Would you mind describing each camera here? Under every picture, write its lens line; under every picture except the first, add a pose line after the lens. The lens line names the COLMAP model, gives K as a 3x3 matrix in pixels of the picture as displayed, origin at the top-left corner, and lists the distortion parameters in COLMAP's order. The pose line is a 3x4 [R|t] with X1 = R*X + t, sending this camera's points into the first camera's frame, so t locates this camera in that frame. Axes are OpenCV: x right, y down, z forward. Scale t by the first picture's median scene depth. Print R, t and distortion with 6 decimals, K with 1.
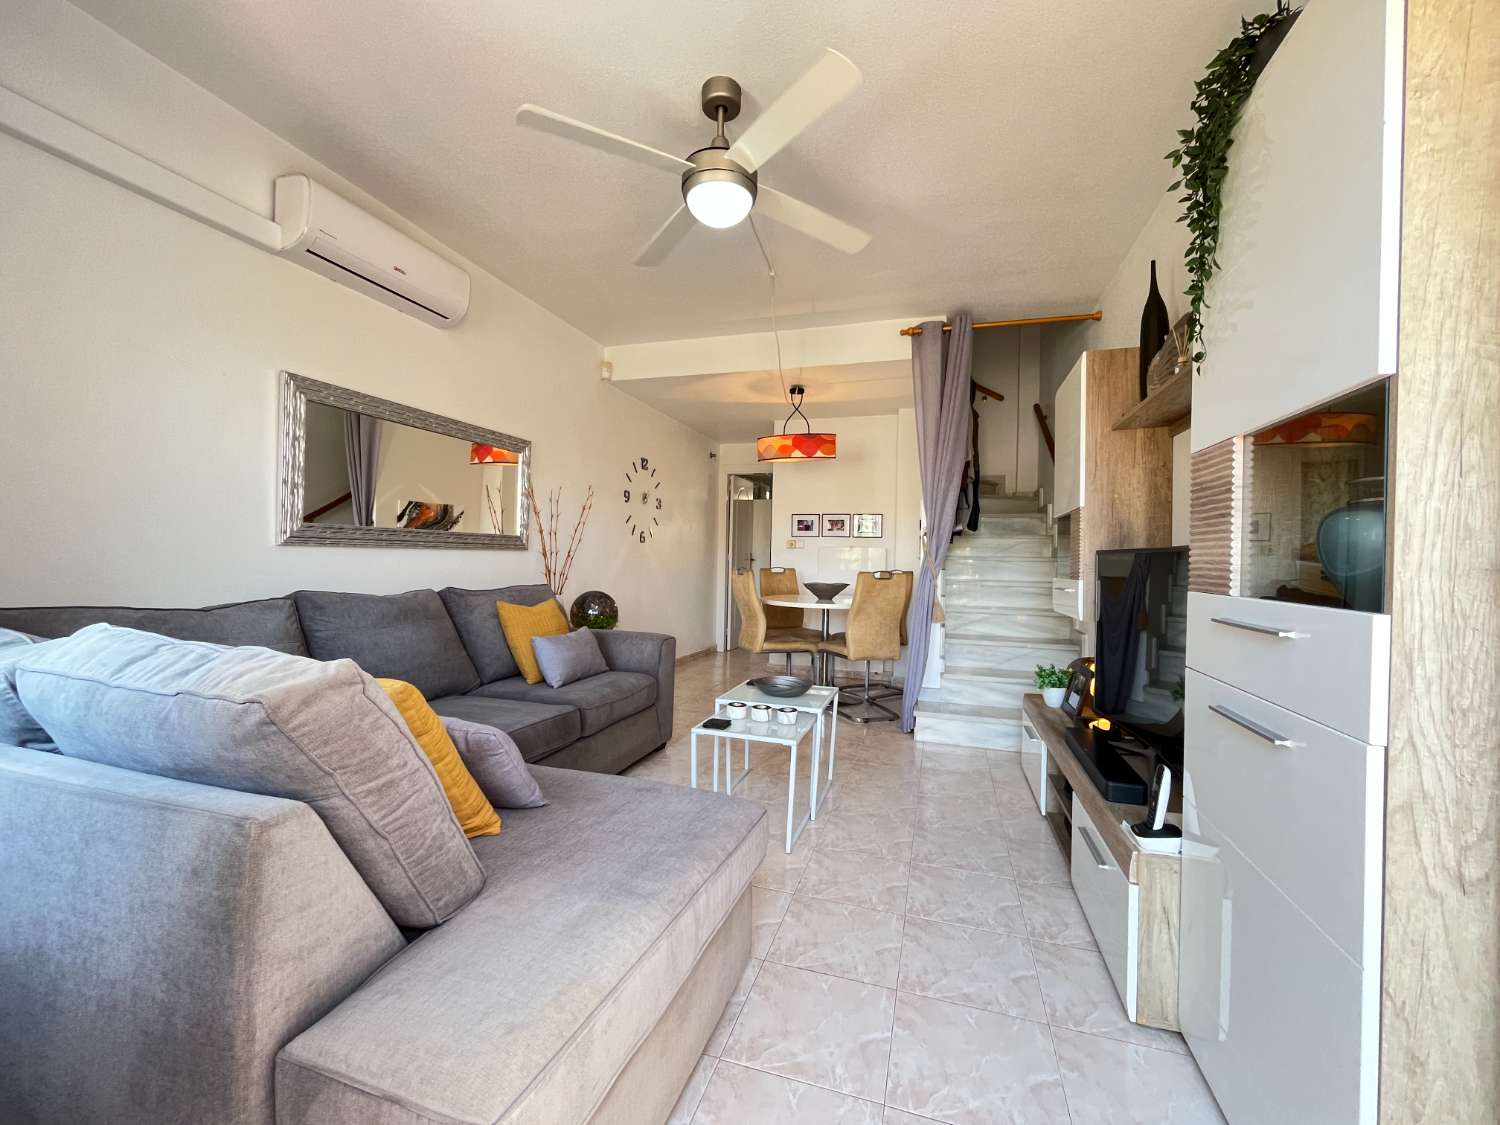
lens RADIAL K [[607.7, 0, 743.0], [0, 607.7, 561.2], [0, 0, 1]] dist [-0.001674, -0.000202]
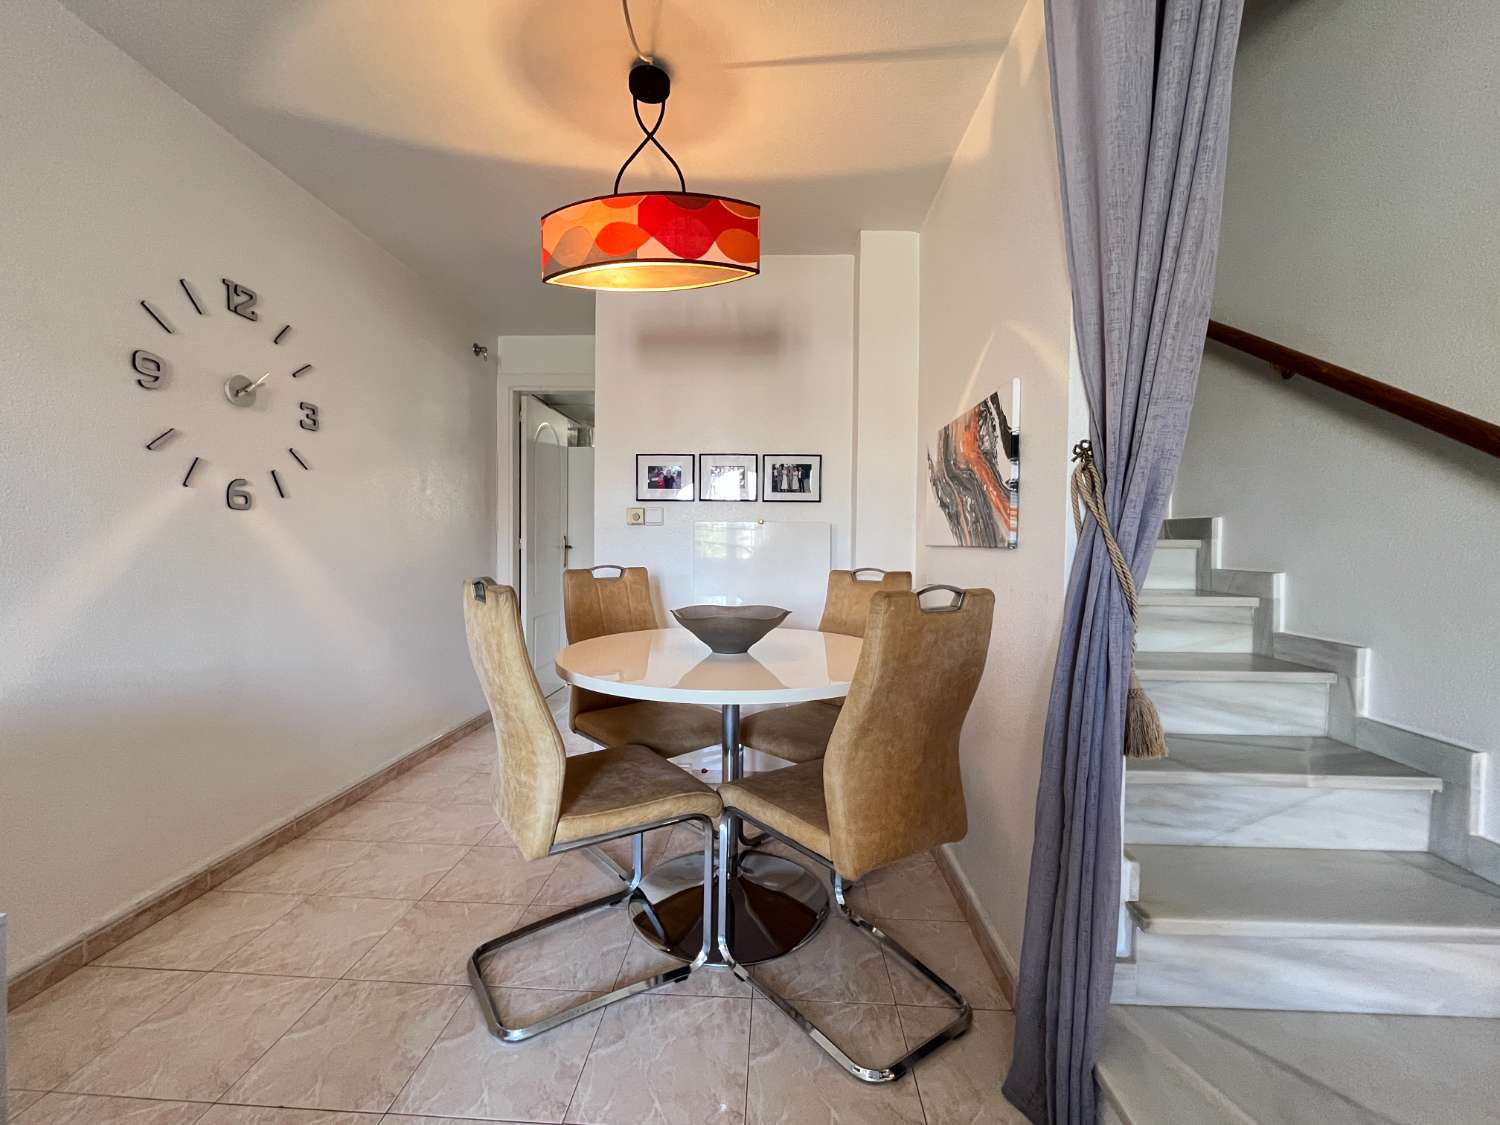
lens RADIAL K [[607.7, 0, 743.0], [0, 607.7, 561.2], [0, 0, 1]] dist [-0.001674, -0.000202]
pose [[0.965107, -0.017477, 0.261271, 0.038693], [0.011389, 0.999628, 0.024799, -0.004125], [-0.261607, -0.020959, 0.964947, 0.562250]]
